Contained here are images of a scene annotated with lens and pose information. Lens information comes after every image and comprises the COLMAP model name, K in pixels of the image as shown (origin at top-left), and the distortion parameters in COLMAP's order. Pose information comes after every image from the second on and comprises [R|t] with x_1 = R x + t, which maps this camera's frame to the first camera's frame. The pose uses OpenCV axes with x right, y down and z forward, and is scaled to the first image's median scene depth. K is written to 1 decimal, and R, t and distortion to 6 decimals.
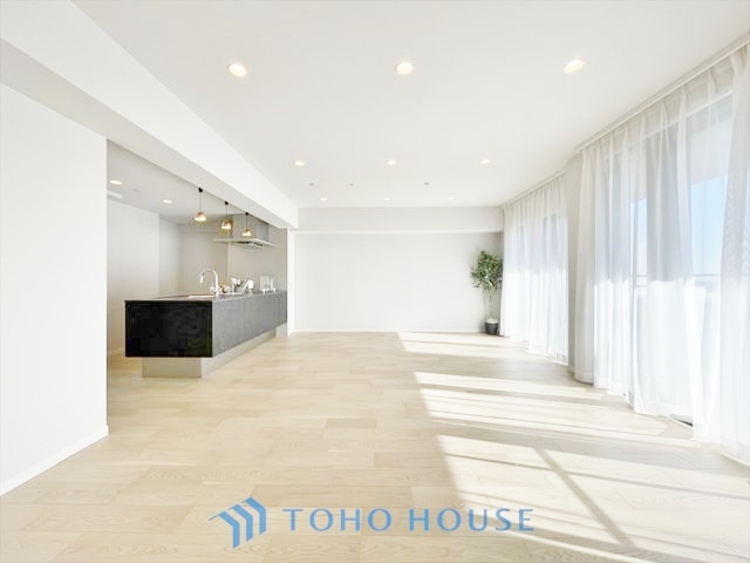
lens RADIAL K [[304.4, 0, 374.0], [0, 304.4, 280.3], [0, 0, 1]] dist [0.001618, -0.000032]
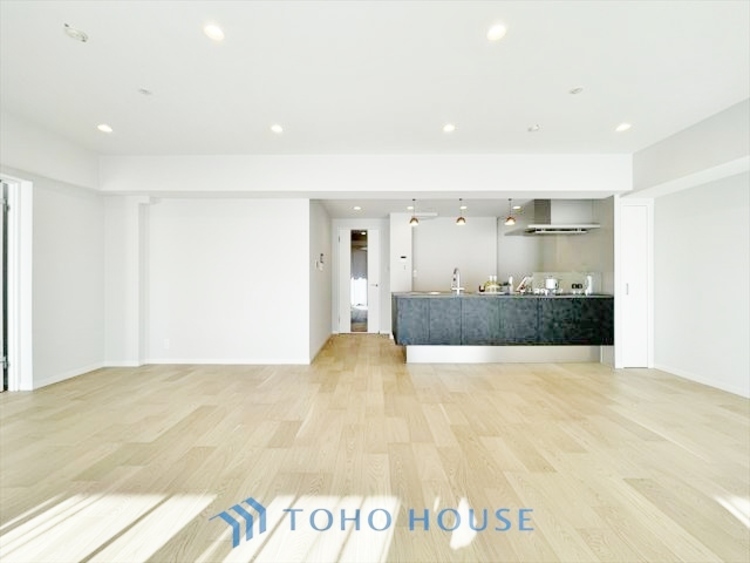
lens RADIAL K [[304.4, 0, 370.4], [0, 304.4, 280.8], [0, 0, 1]] dist [0.001618, -0.000032]
pose [[0.003628, 0.009209, -0.999951, 0.560600], [-0.000172, 0.999958, 0.009208, -0.000818], [0.999993, 0.000139, 0.003629, 0.828764]]
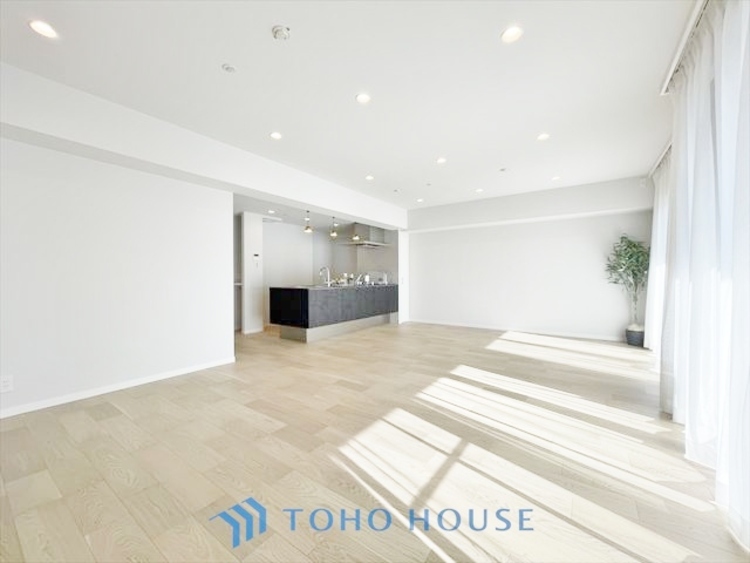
lens RADIAL K [[304.4, 0, 372.8], [0, 304.4, 282.1], [0, 0, 1]] dist [0.001618, -0.000032]
pose [[0.822825, 0.011028, -0.568188, 0.477404], [0.000241, 0.999805, 0.019753, 0.006998], [0.568295, -0.016390, 0.822662, 0.005820]]
